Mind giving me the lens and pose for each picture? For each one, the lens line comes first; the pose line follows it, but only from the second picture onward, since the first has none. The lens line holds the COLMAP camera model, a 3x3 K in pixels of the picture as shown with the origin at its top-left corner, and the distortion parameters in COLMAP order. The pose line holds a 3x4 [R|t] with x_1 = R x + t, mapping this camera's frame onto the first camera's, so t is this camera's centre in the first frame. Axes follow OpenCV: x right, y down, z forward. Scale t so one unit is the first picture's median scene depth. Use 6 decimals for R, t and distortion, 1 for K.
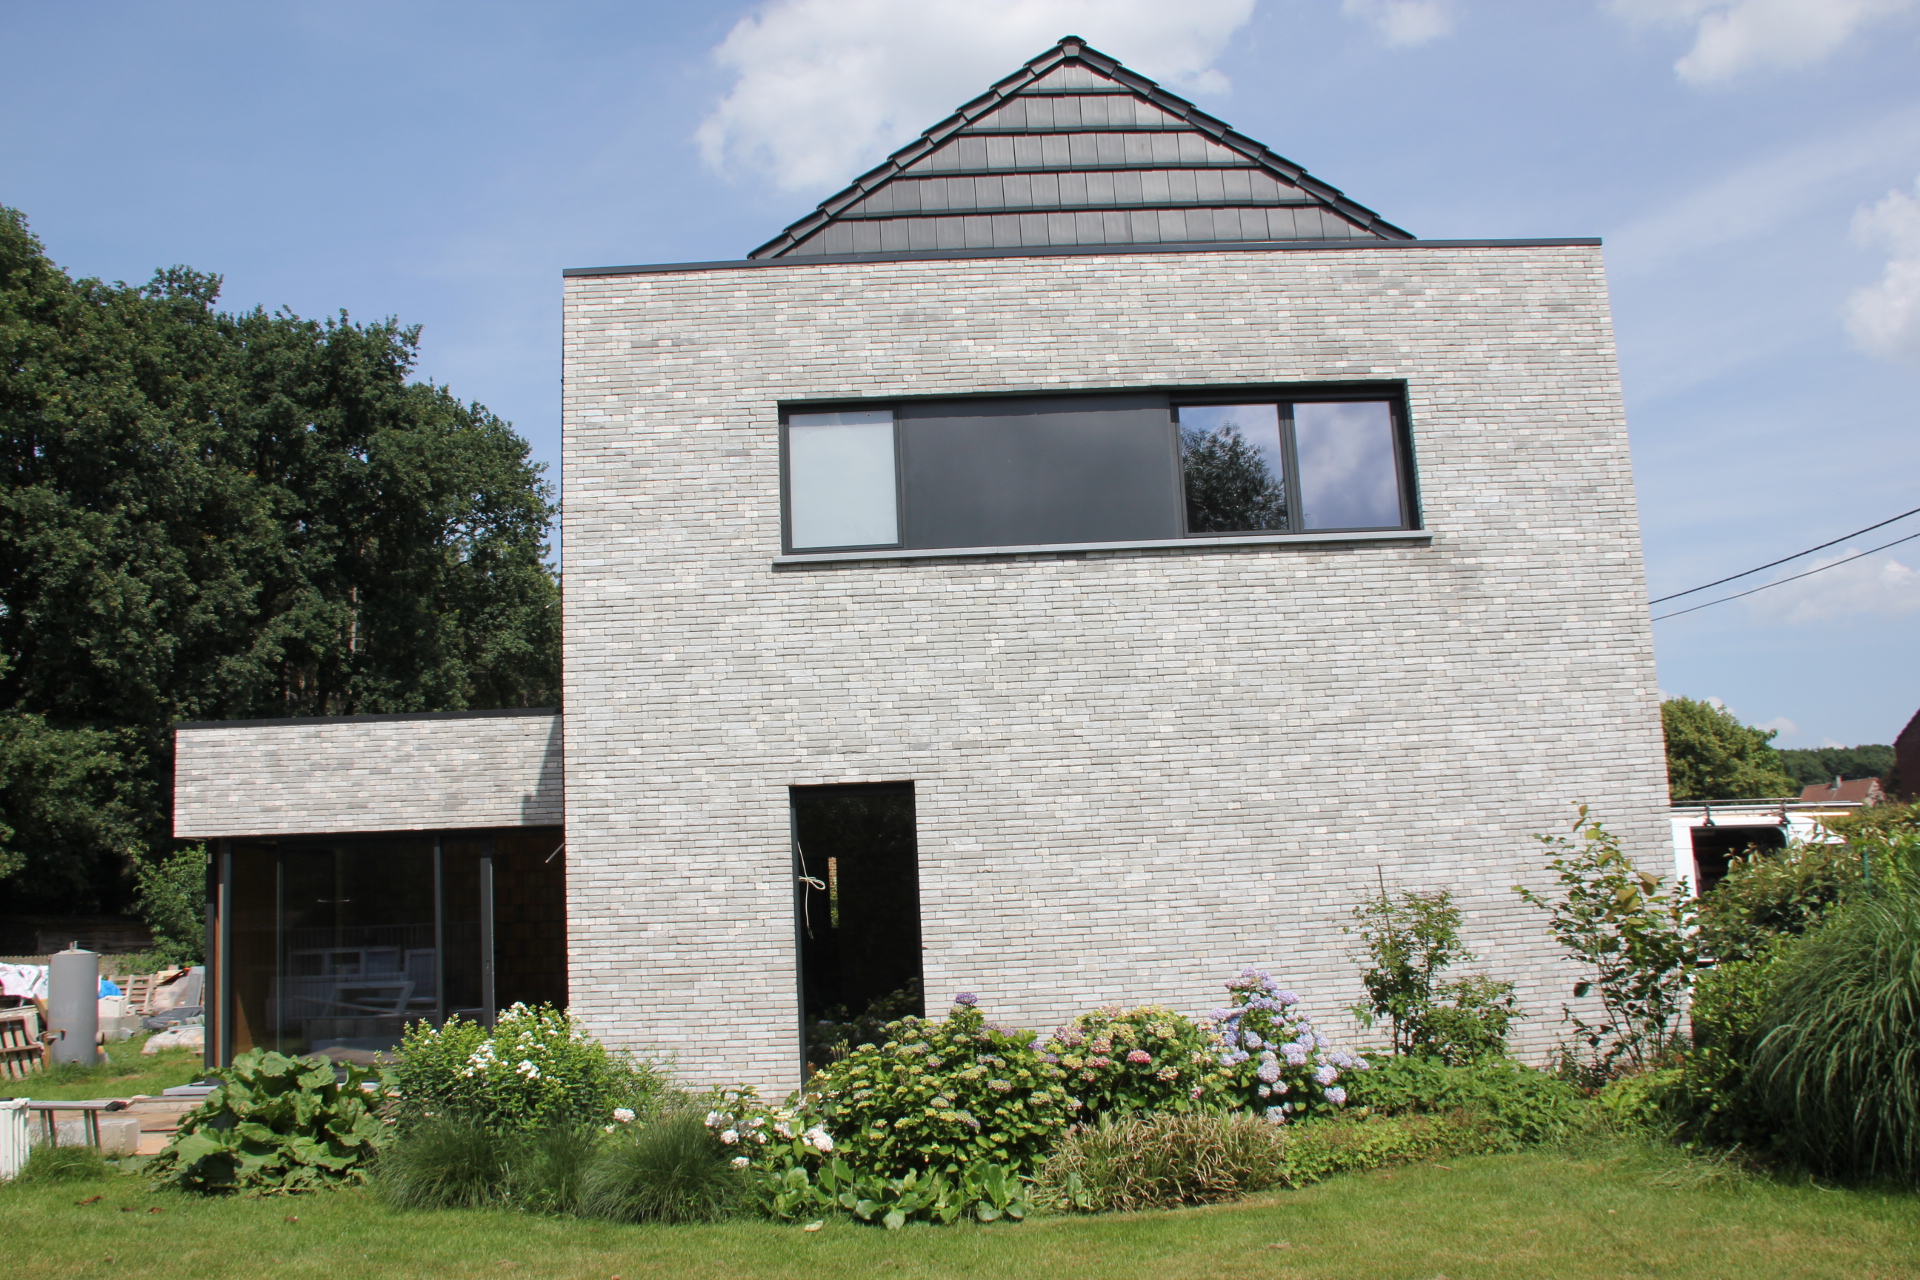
lens RADIAL K [[1557.7, 0, 960.0], [0, 1557.7, 661.6], [0, 0, 1]] dist [-0.172364, 0.007613]
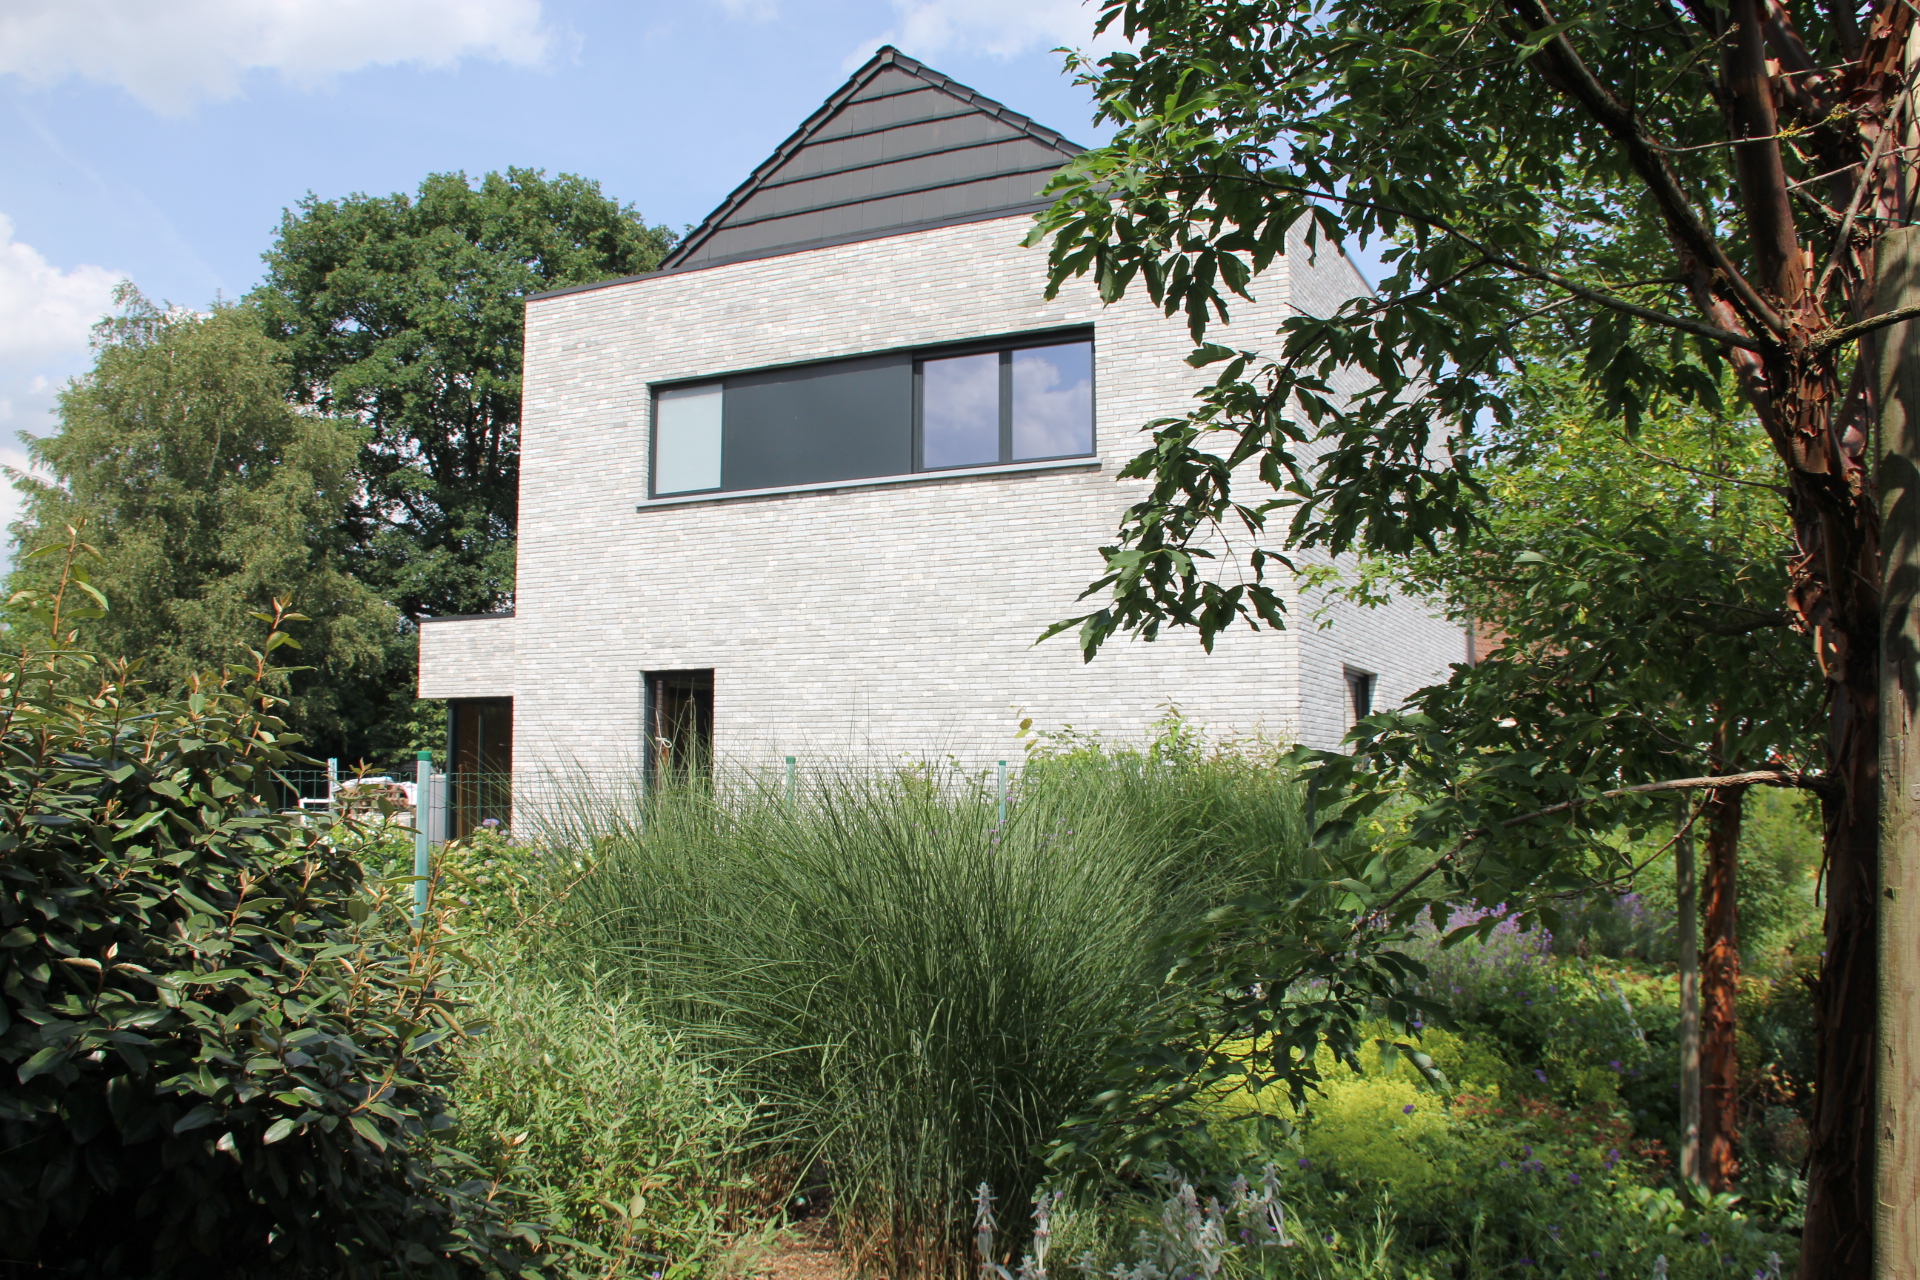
lens RADIAL K [[1557.7, 0, 960.0], [0, 1557.7, 661.6], [0, 0, 1]] dist [-0.172364, 0.007613]
pose [[0.893591, 0.014184, -0.448659, 0.720495], [0.027979, 0.995797, 0.087208, -0.037475], [0.448010, -0.090481, 0.889438, -0.080290]]
